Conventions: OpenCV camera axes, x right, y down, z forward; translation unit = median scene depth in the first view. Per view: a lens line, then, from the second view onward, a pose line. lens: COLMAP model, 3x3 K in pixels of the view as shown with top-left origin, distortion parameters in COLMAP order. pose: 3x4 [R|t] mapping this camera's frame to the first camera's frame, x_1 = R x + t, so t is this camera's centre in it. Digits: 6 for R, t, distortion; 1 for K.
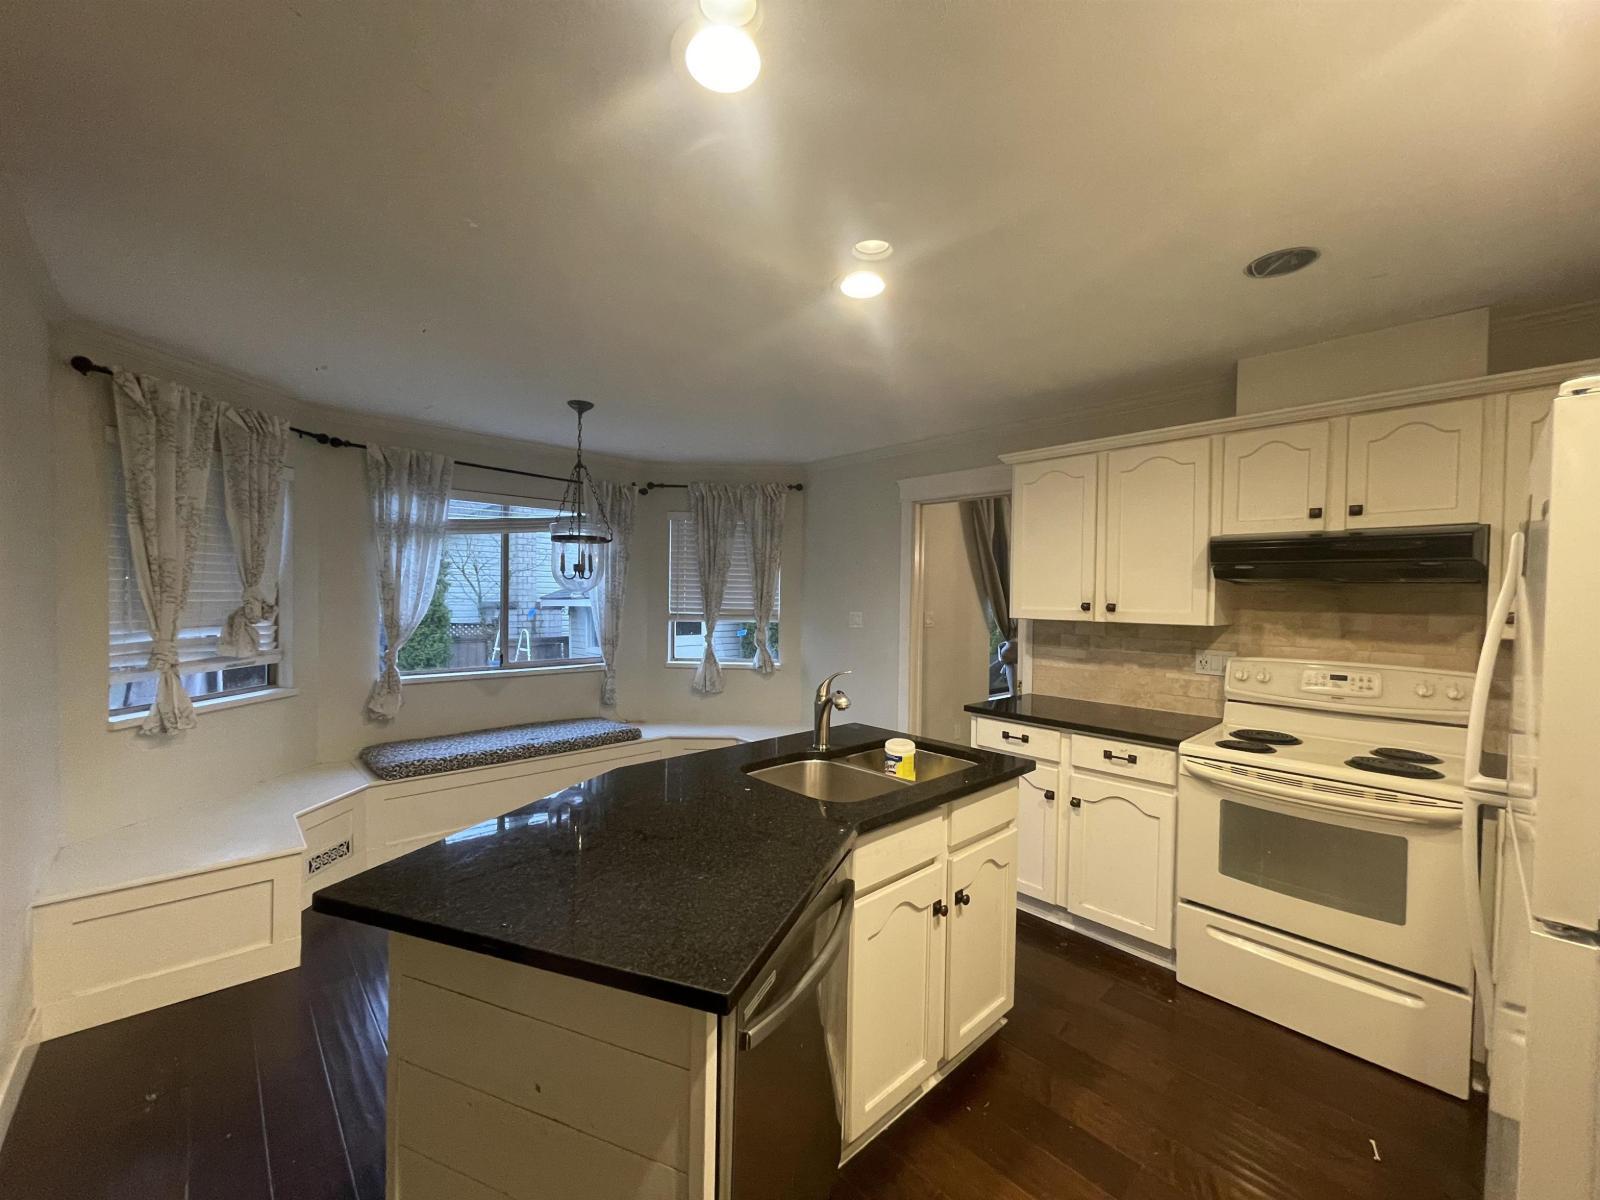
lens RADIAL K [[642.8, 0, 794.0], [0, 642.8, 608.7], [0, 0, 1]] dist [0.001034, -0.000380]
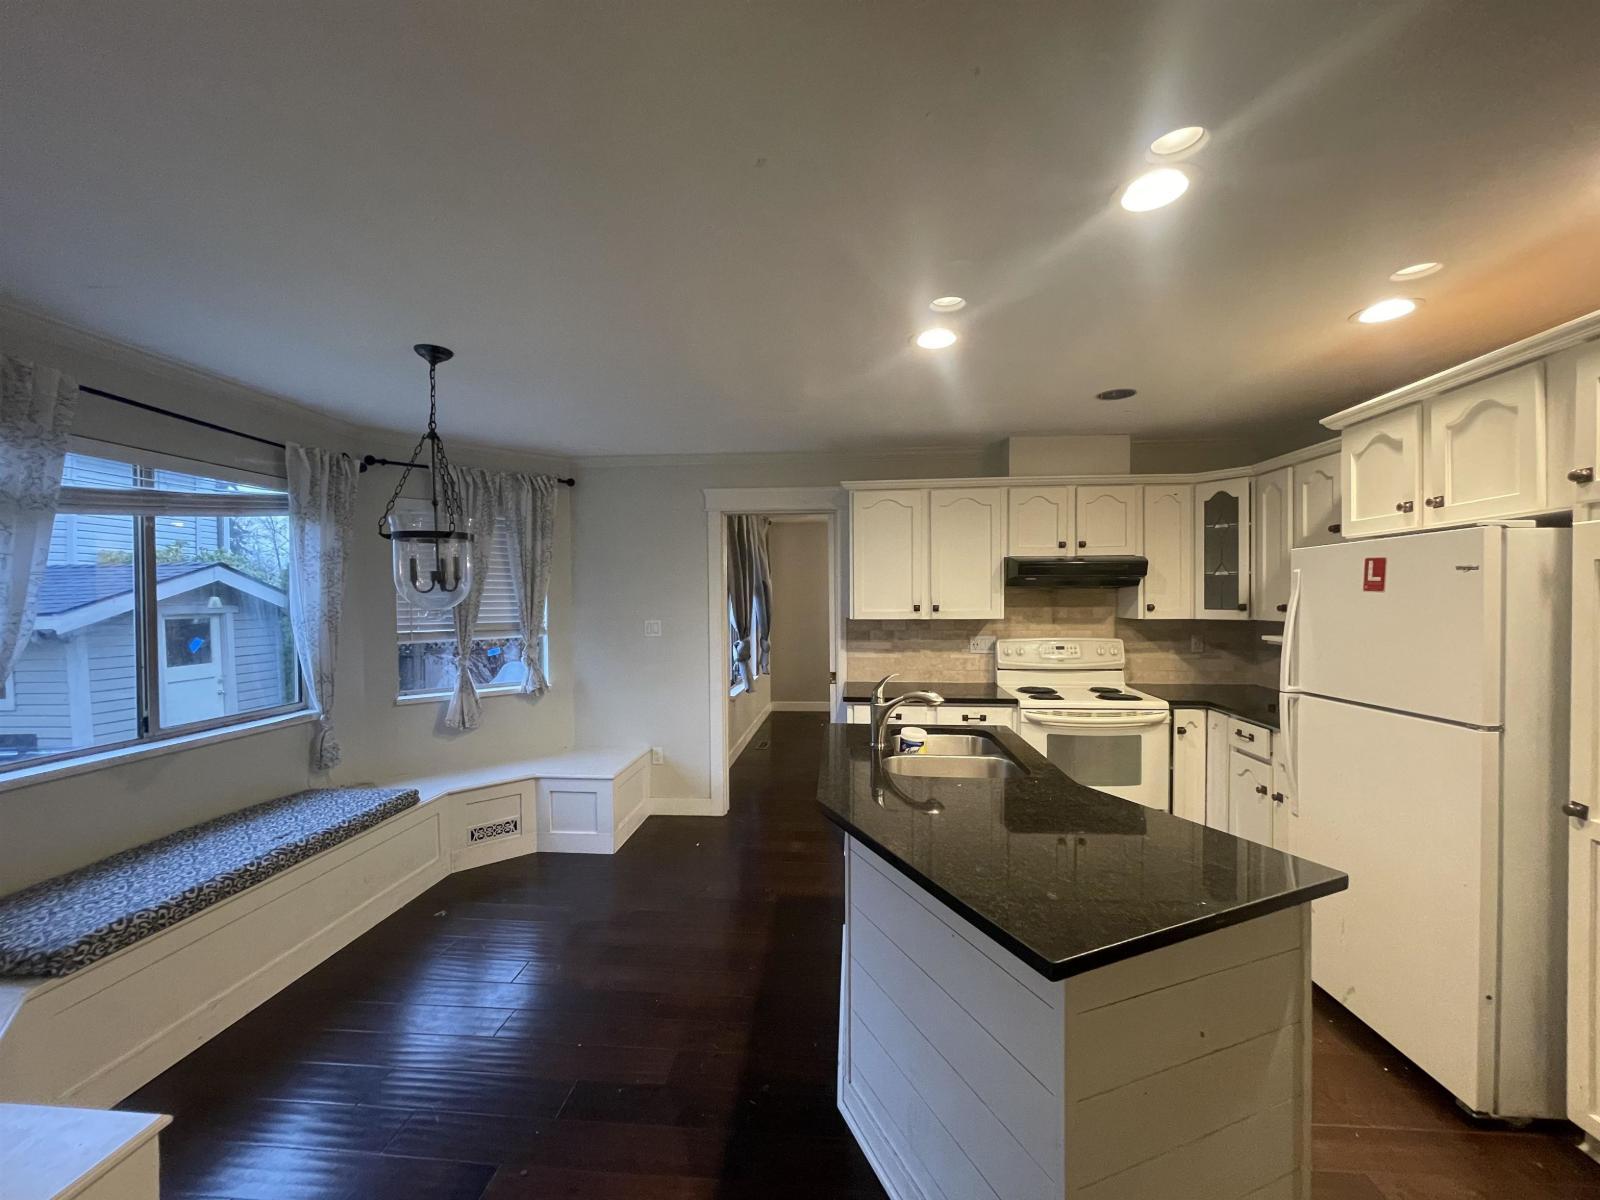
lens RADIAL K [[642.8, 0, 801.8], [0, 642.8, 609.2], [0, 0, 1]] dist [0.001034, -0.000380]
pose [[0.737291, -0.033343, 0.674752, -0.573741], [0.032290, 0.999379, 0.014102, -0.026048], [-0.674804, 0.011391, 0.737909, 0.206387]]
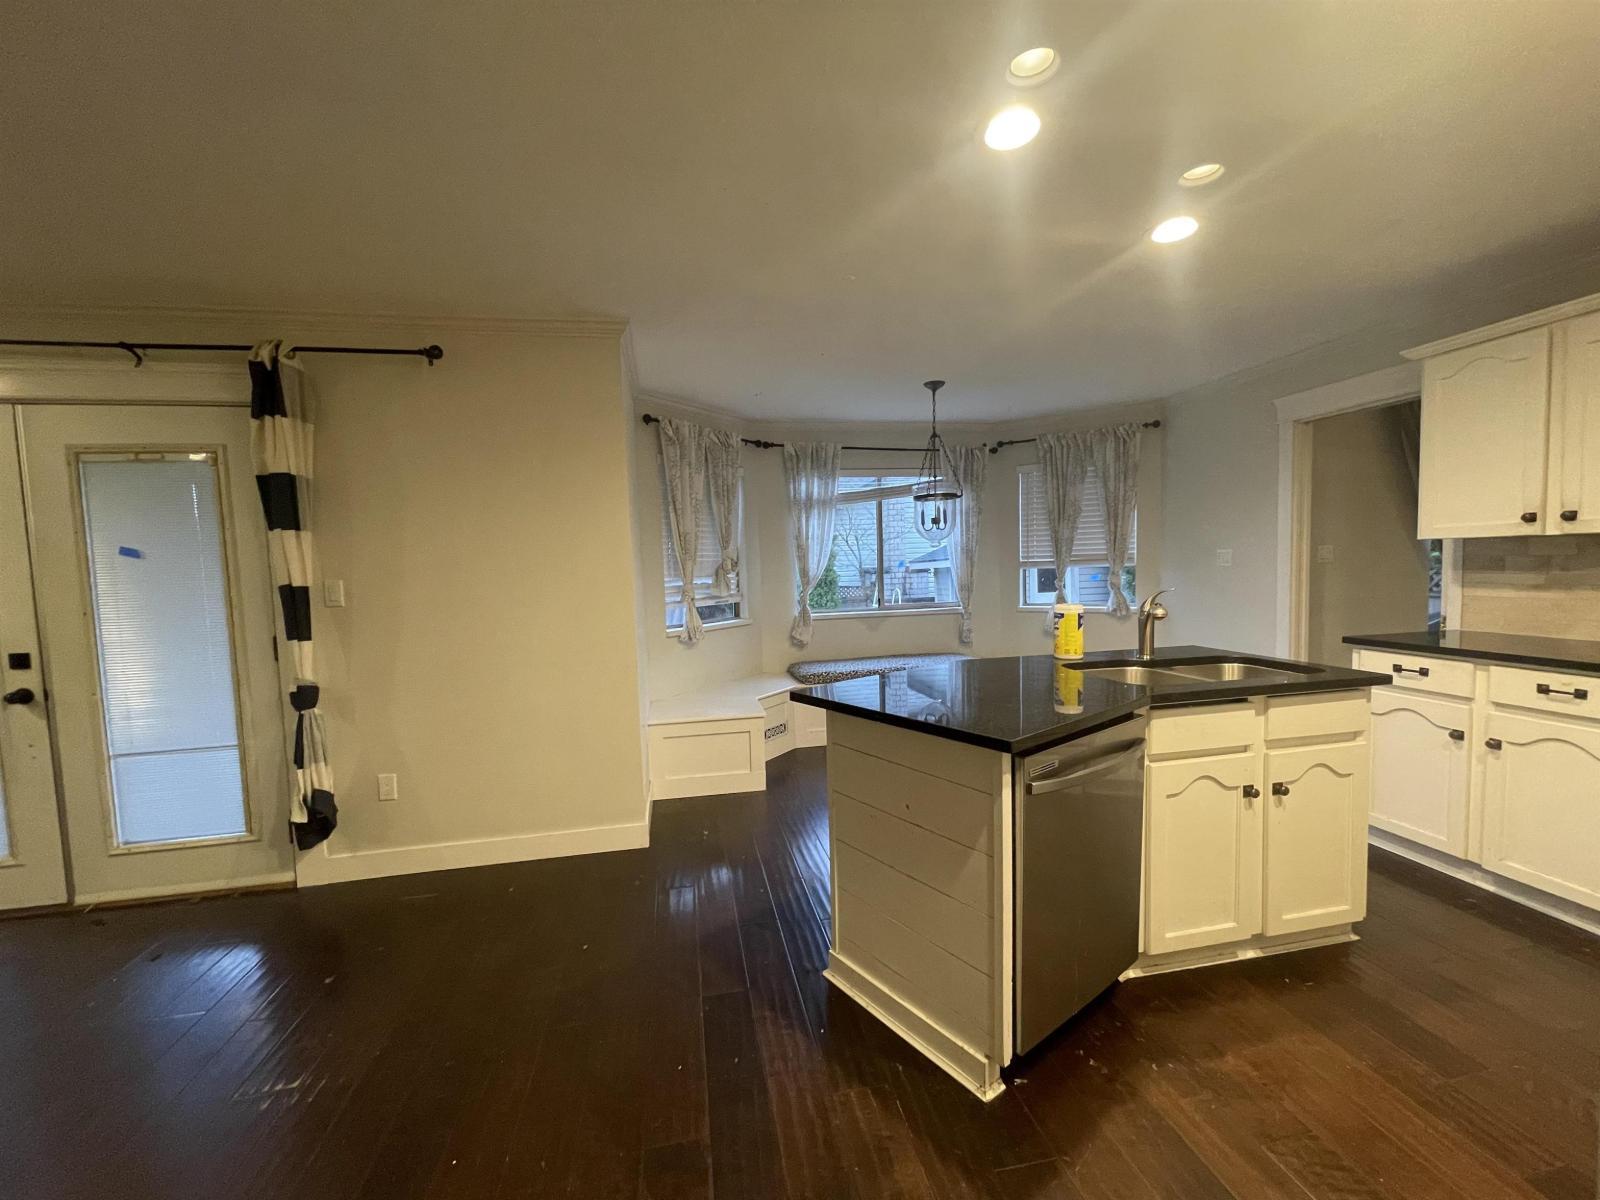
lens RADIAL K [[642.8, 0, 794.6], [0, 642.8, 613.6], [0, 0, 1]] dist [0.001034, -0.000380]
pose [[0.849773, -0.003164, -0.527140, 0.086257], [0.034154, 0.998211, 0.049066, 0.047048], [0.526042, -0.059699, 0.848361, -0.201129]]
